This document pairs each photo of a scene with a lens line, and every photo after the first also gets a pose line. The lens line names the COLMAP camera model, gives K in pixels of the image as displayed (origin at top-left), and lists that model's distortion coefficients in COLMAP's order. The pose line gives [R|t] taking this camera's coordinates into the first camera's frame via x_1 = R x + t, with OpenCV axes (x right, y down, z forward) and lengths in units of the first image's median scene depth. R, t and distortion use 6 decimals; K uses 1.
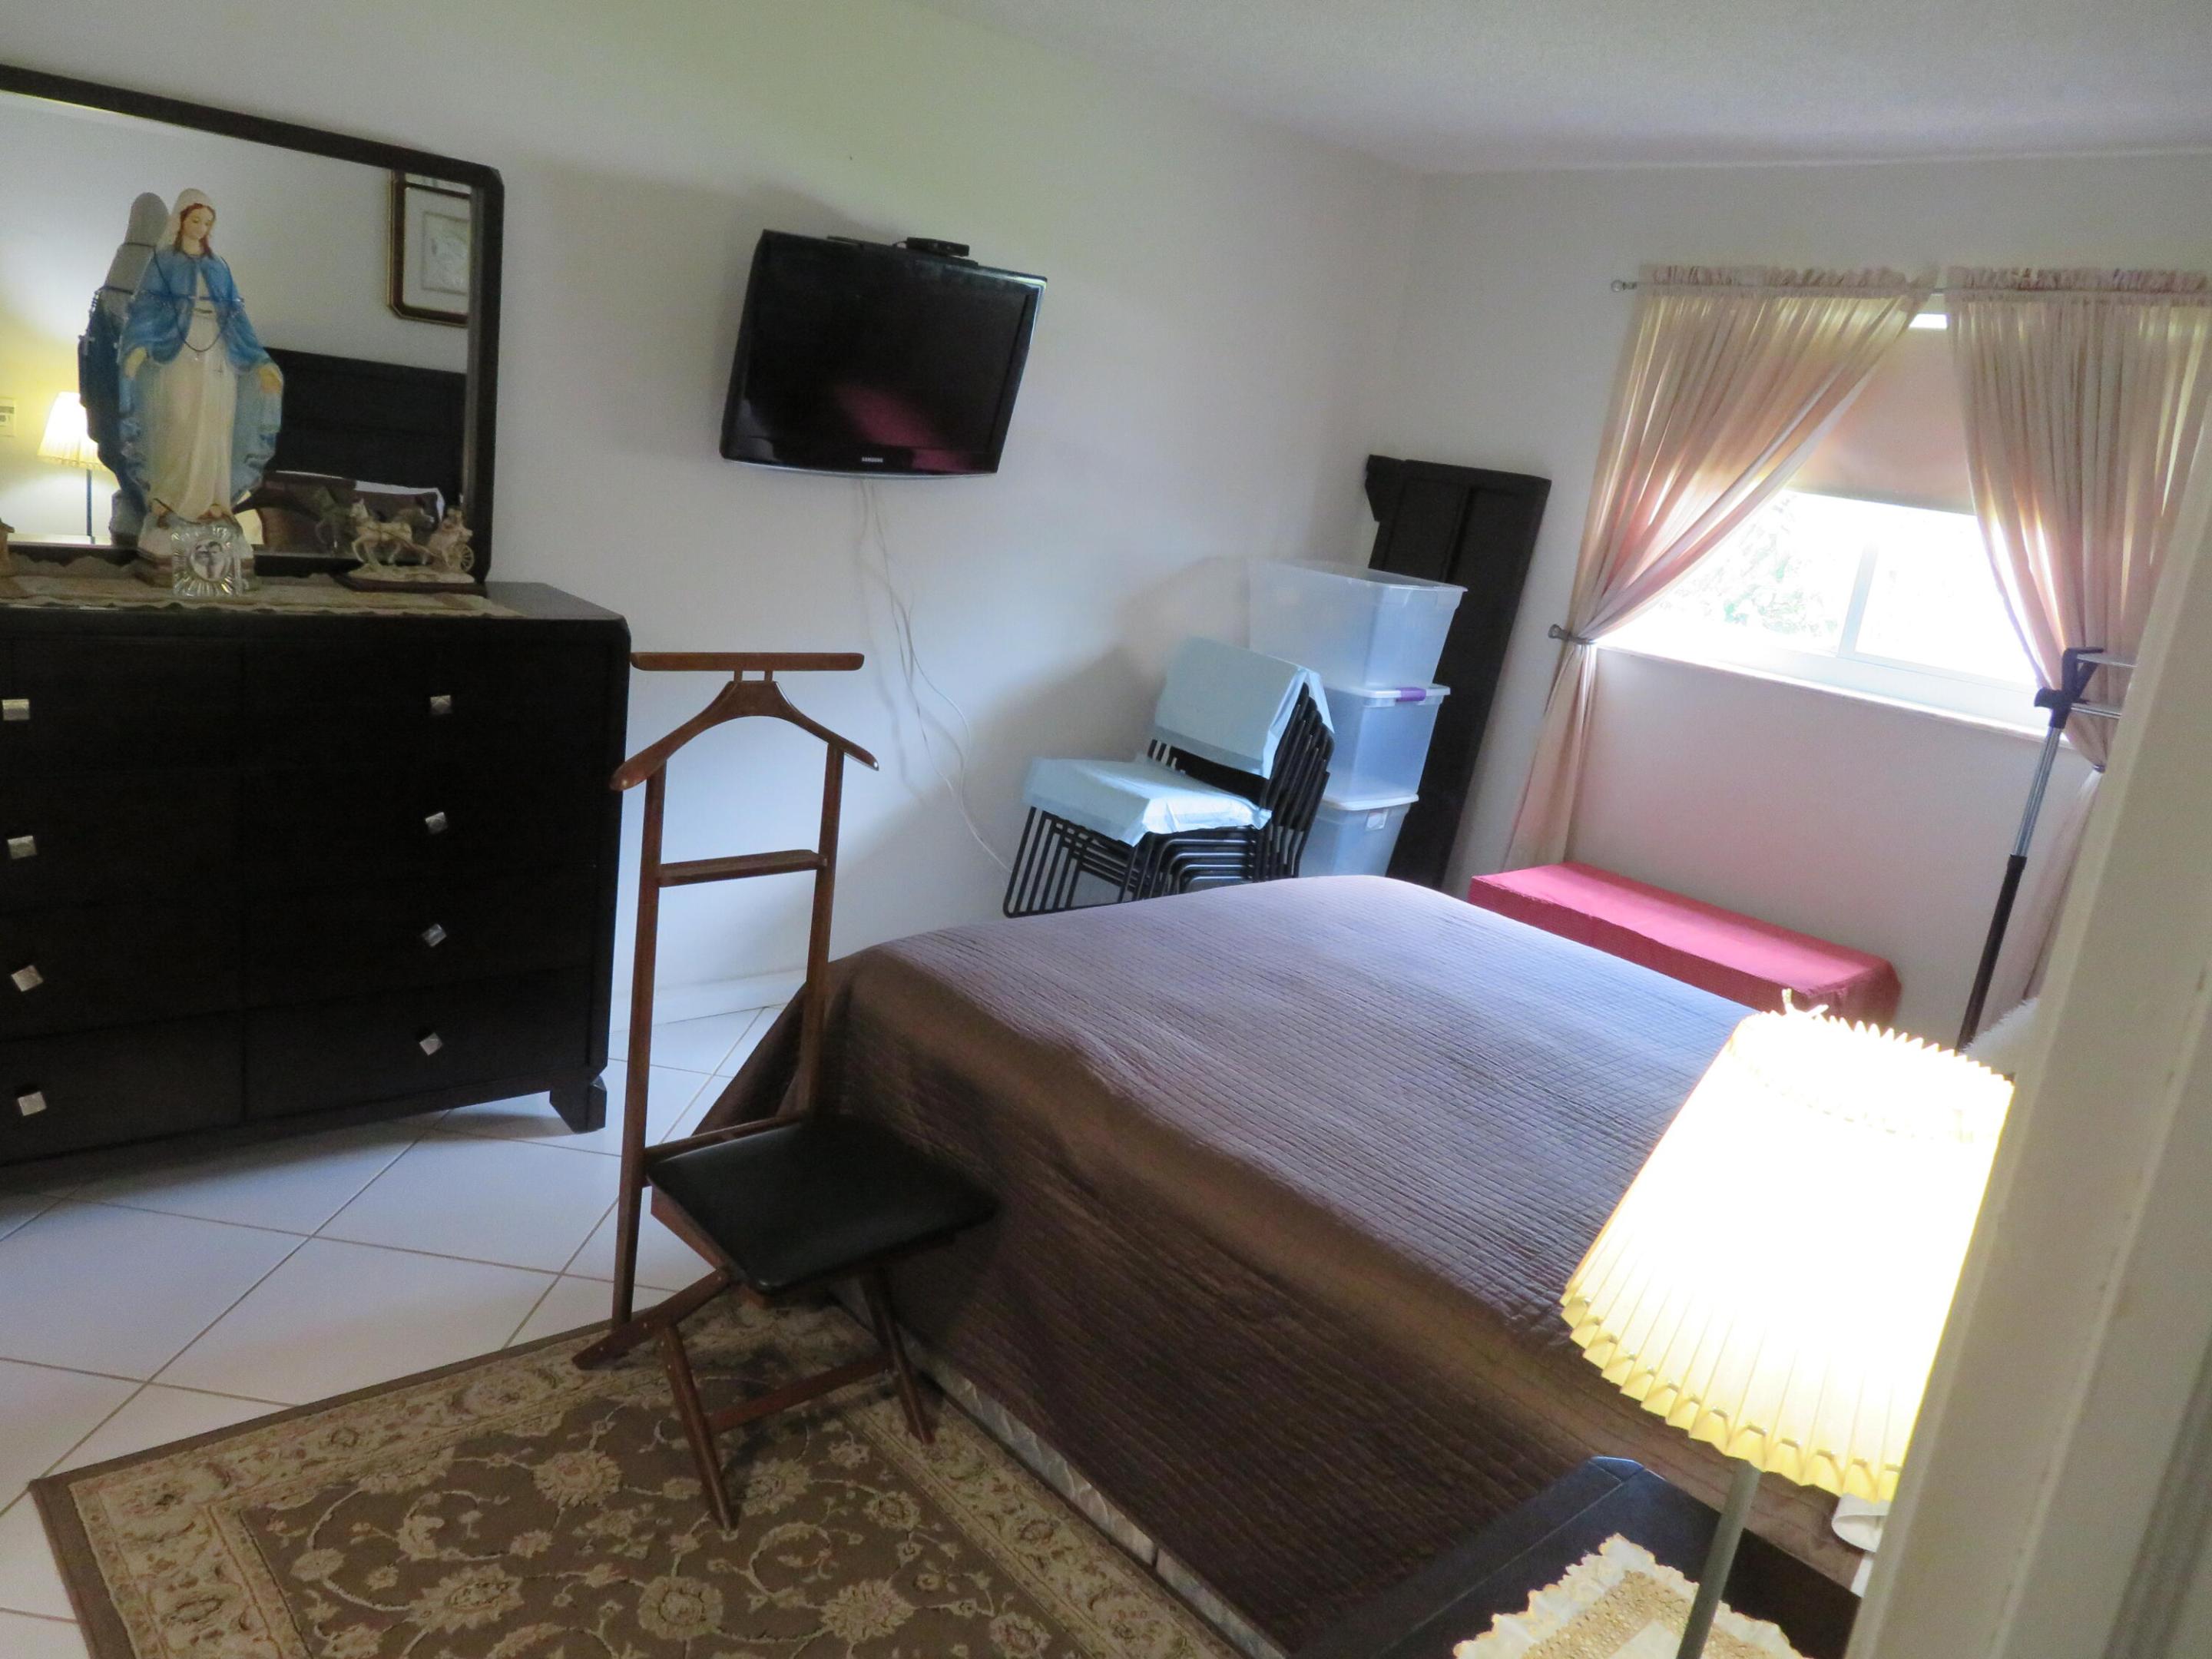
lens RADIAL K [[1581.2, 0, 1100.0], [0, 1581.2, 828.7], [0, 0, 1]] dist [-0.005876, 0.005785]
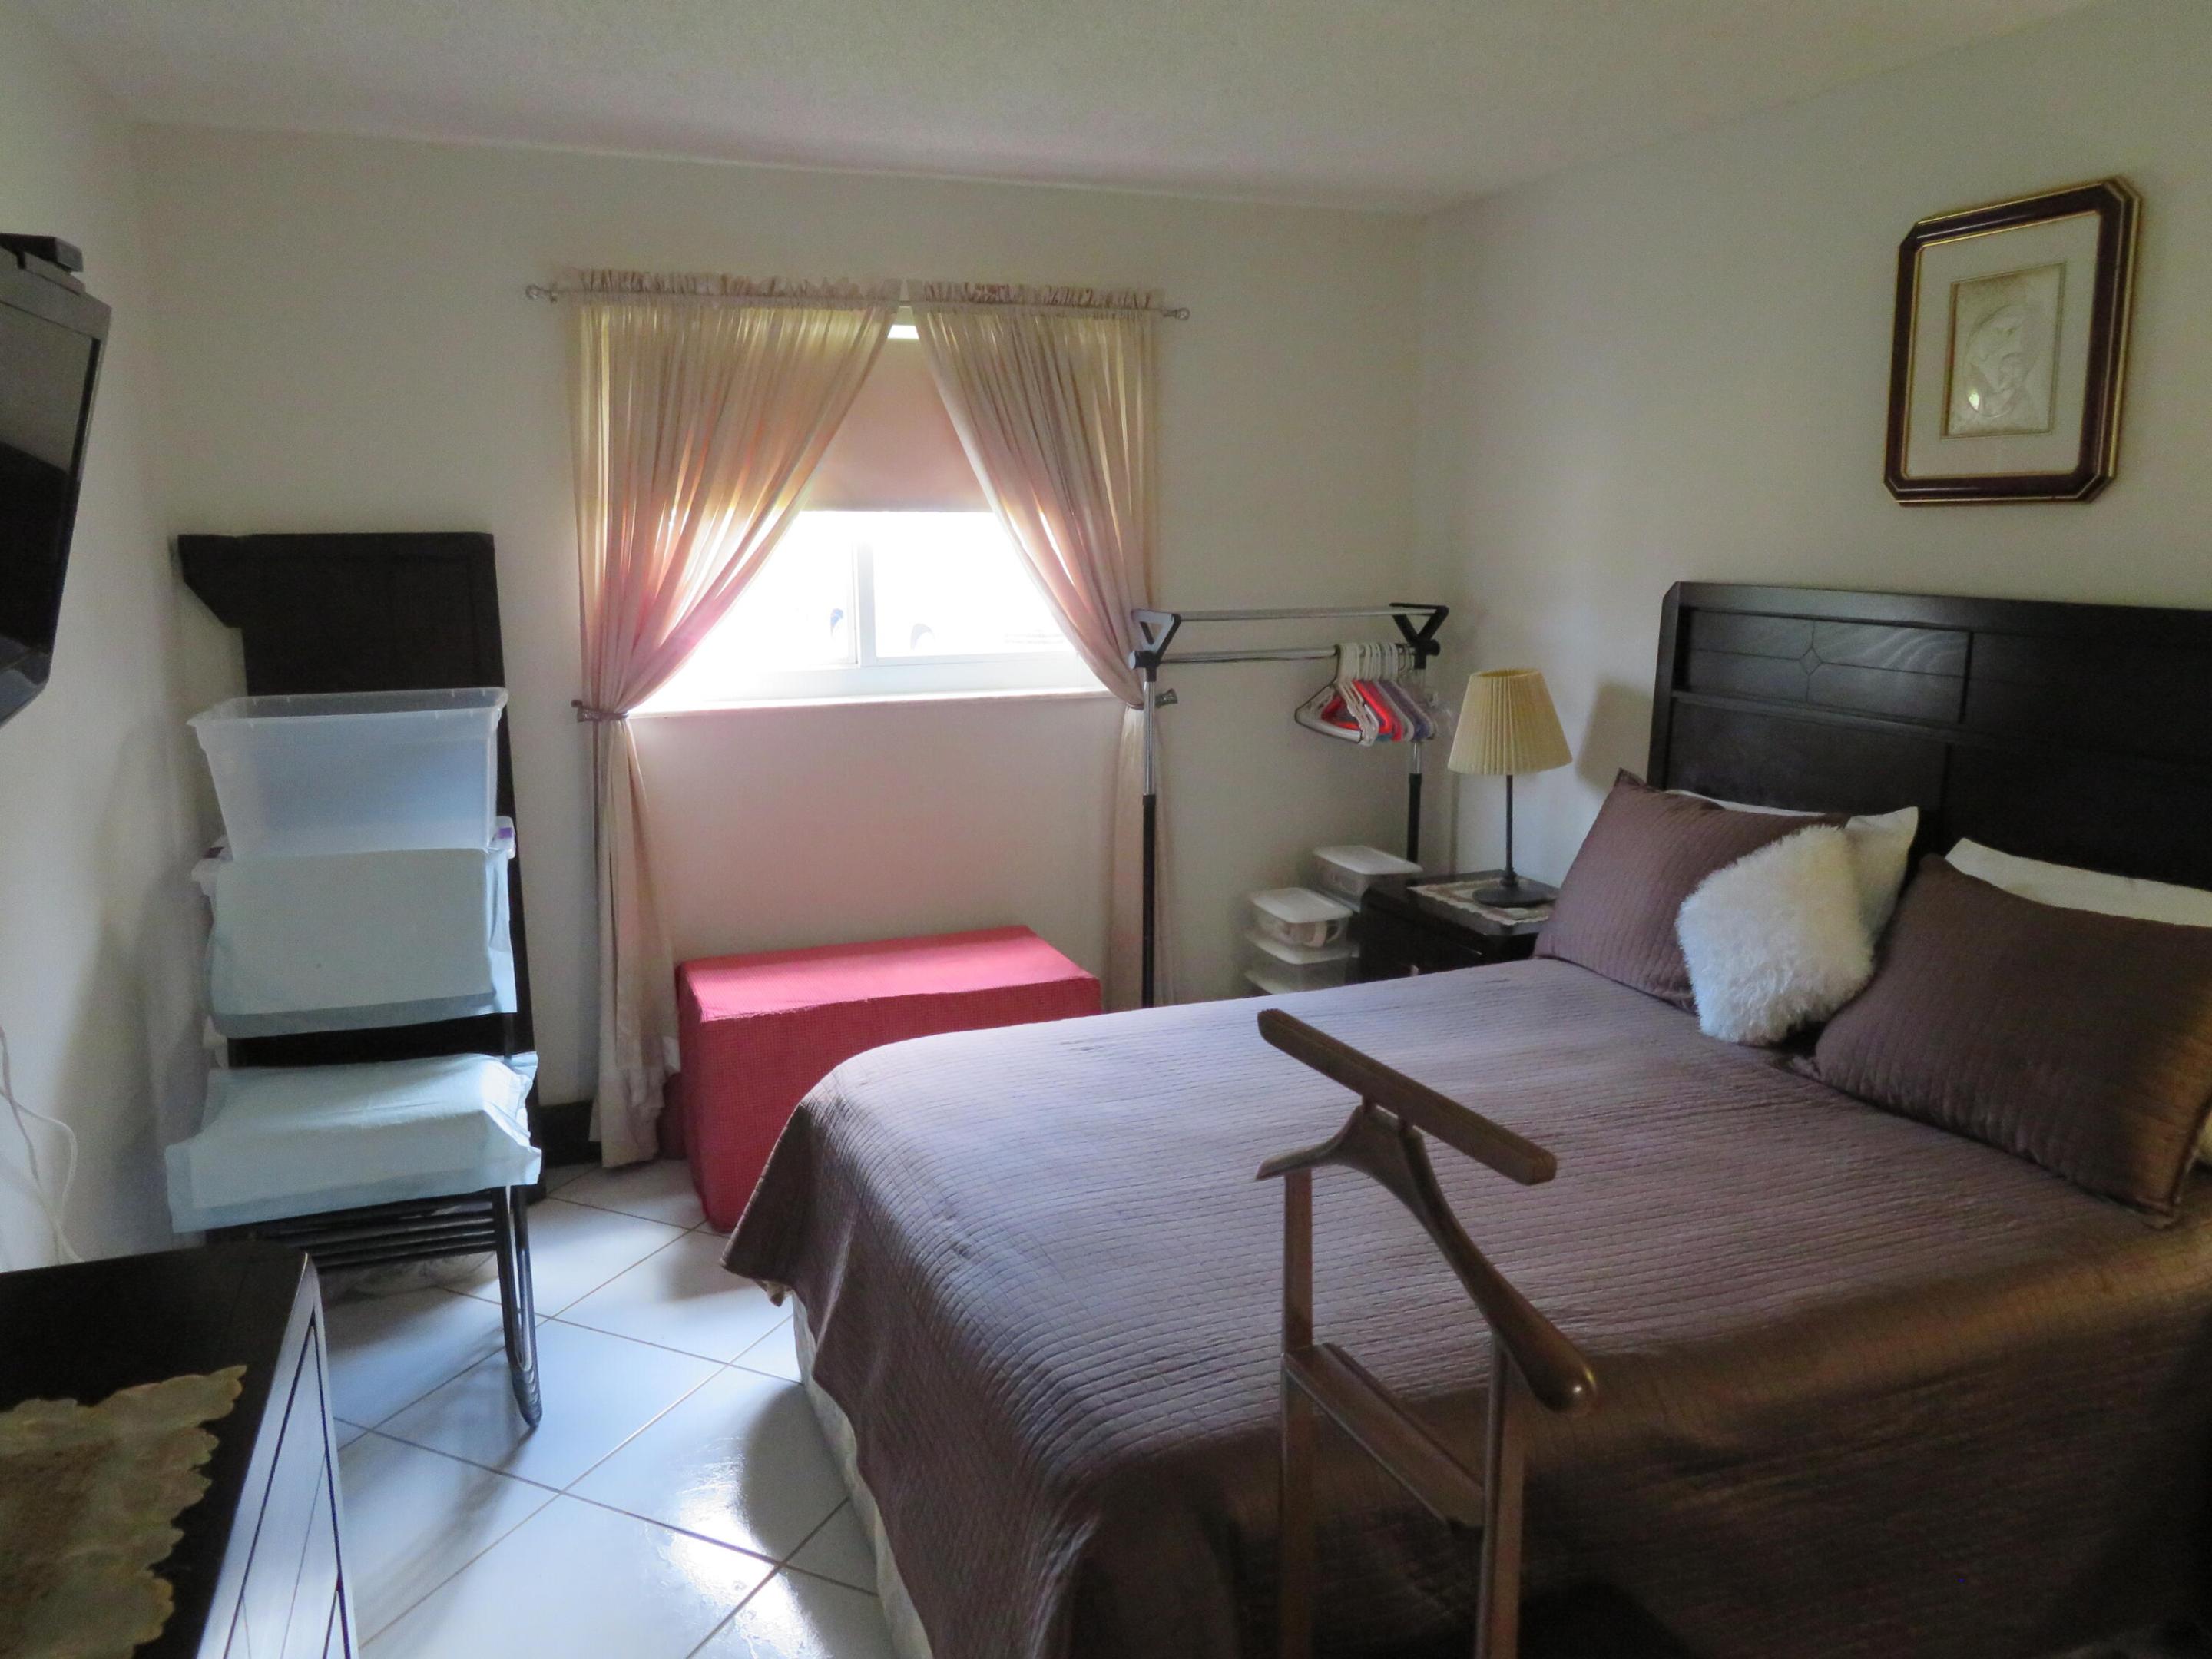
lens RADIAL K [[1581.2, 0, 1100.0], [0, 1581.2, 828.7], [0, 0, 1]] dist [-0.005876, 0.005785]
pose [[0.356972, -0.308491, 0.881705, -0.418178], [0.282117, 0.935421, 0.213066, -0.195489], [-0.890495, 0.172685, 0.420950, 0.492746]]
